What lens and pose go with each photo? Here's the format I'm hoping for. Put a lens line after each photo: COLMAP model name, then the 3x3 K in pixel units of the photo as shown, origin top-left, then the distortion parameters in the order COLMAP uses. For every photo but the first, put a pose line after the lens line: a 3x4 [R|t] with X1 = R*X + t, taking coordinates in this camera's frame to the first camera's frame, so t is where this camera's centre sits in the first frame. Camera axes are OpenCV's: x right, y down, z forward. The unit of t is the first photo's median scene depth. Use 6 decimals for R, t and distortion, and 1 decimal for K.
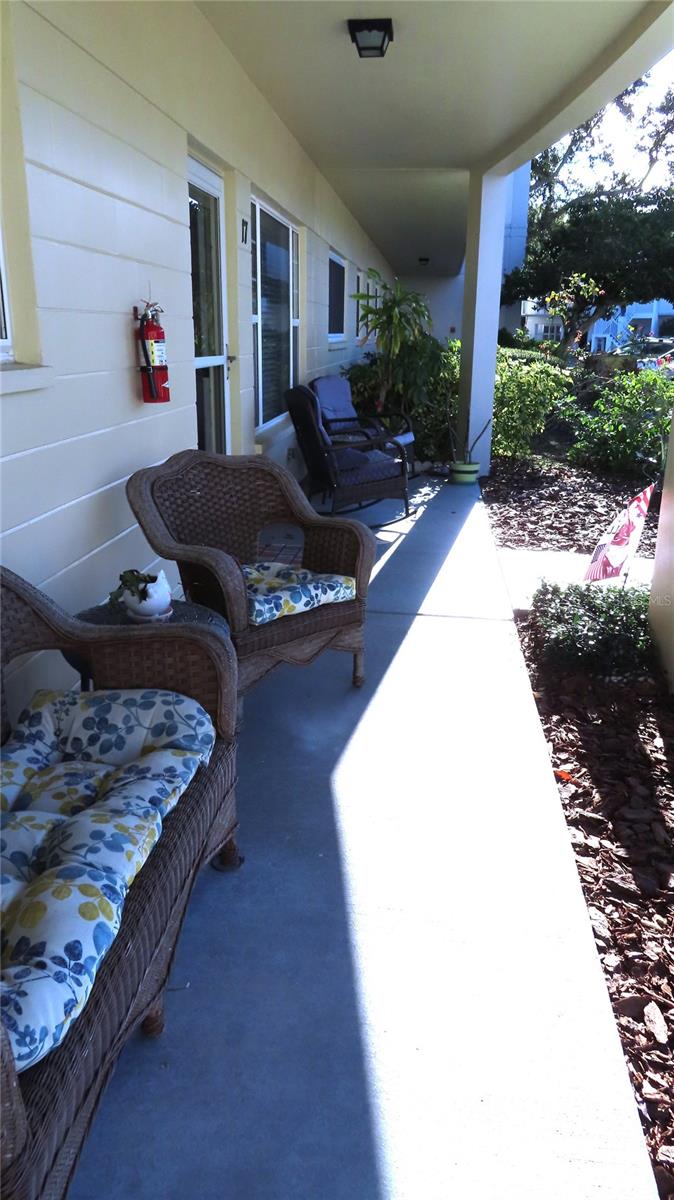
lens RADIAL K [[880.0, 0, 339.5], [0, 880.0, 581.3], [0, 0, 1]] dist [-0.006215, 0.004675]
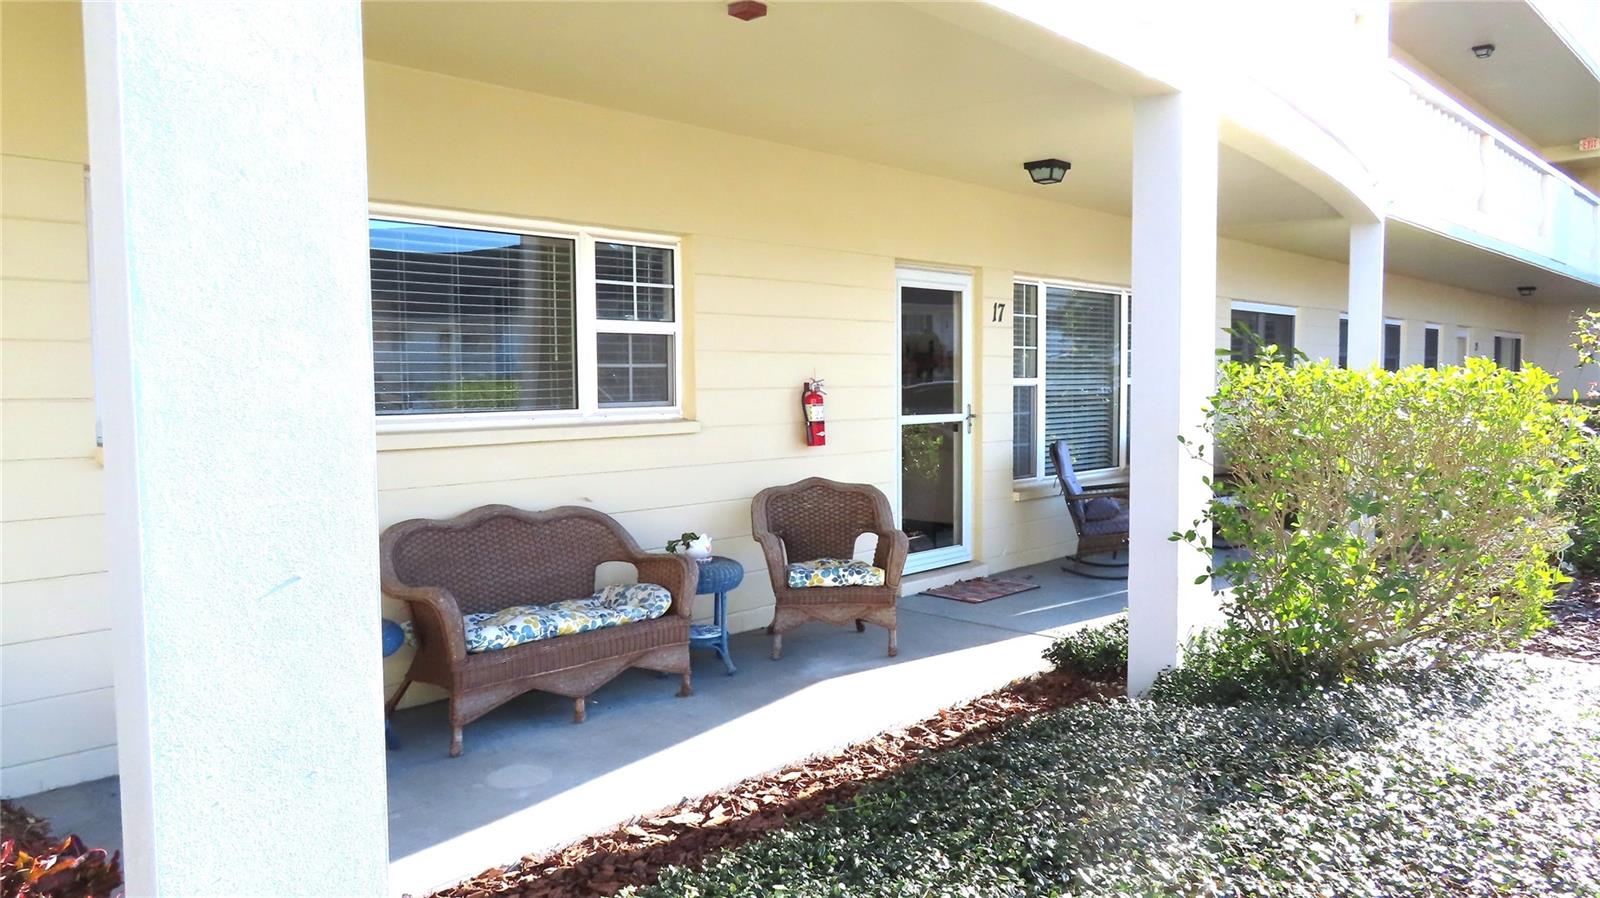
lens RADIAL K [[1214.7, 0, 855.5], [0, 1214.7, 447.8], [0, 0, 1]] dist [-0.004558, 0.000399]
pose [[0.824134, 0.024283, -0.565874, 1.014535], [-0.145557, 0.974606, -0.170165, 0.134528], [0.547372, 0.222606, 0.806741, -0.593138]]
